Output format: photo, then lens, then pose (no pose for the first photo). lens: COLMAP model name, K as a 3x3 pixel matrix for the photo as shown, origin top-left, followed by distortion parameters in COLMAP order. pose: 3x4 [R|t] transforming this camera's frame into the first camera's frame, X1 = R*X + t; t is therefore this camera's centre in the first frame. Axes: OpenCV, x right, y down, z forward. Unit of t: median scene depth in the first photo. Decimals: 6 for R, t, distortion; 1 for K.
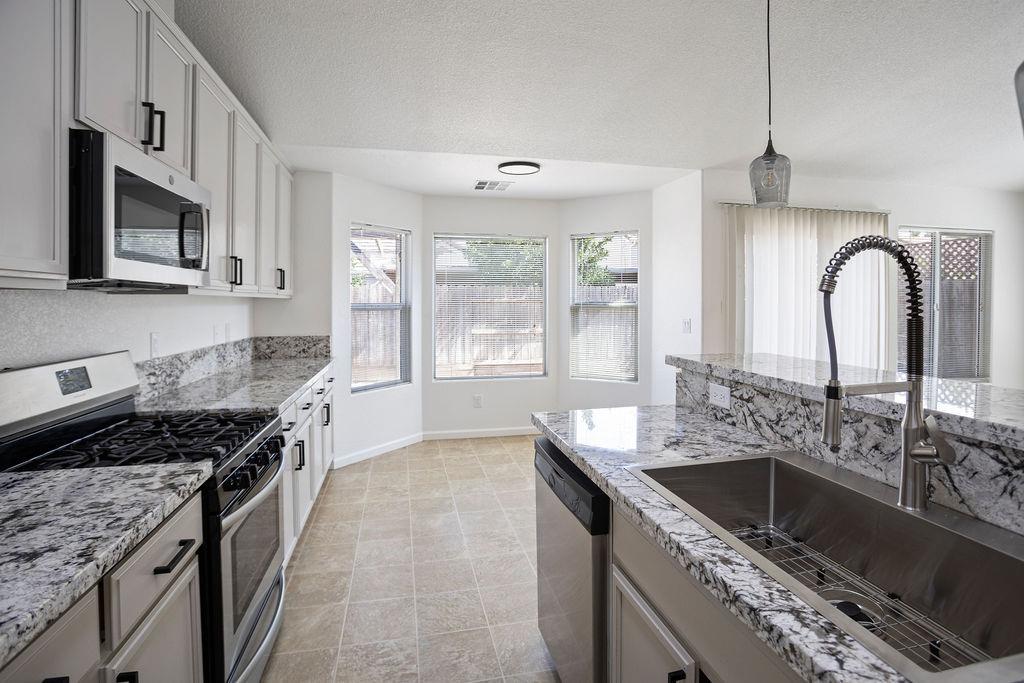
lens RADIAL K [[493.5, 0, 515.0], [0, 493.5, 335.9], [0, 0, 1]] dist [-0.059208, 0.000210]
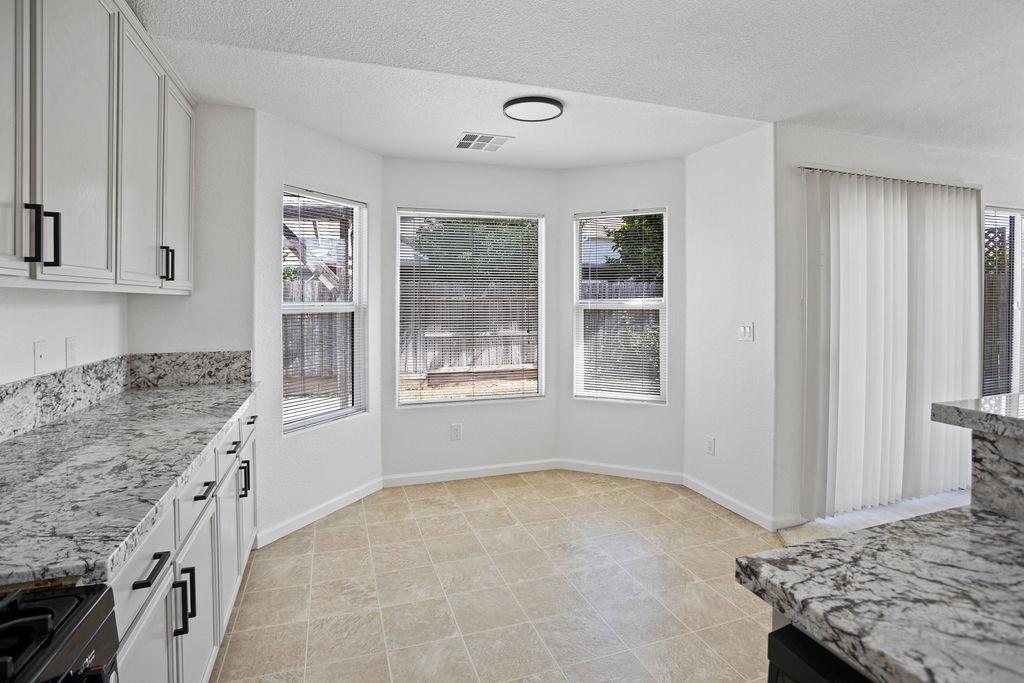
lens RADIAL K [[508.3, 0, 505.1], [0, 508.3, 323.5], [0, 0, 1]] dist [-0.069873, 0.030338]
pose [[0.994902, -0.005398, 0.100702, -0.103783], [0.007747, 0.999707, -0.022951, -0.019998], [-0.100549, 0.023614, 0.994652, 0.292305]]
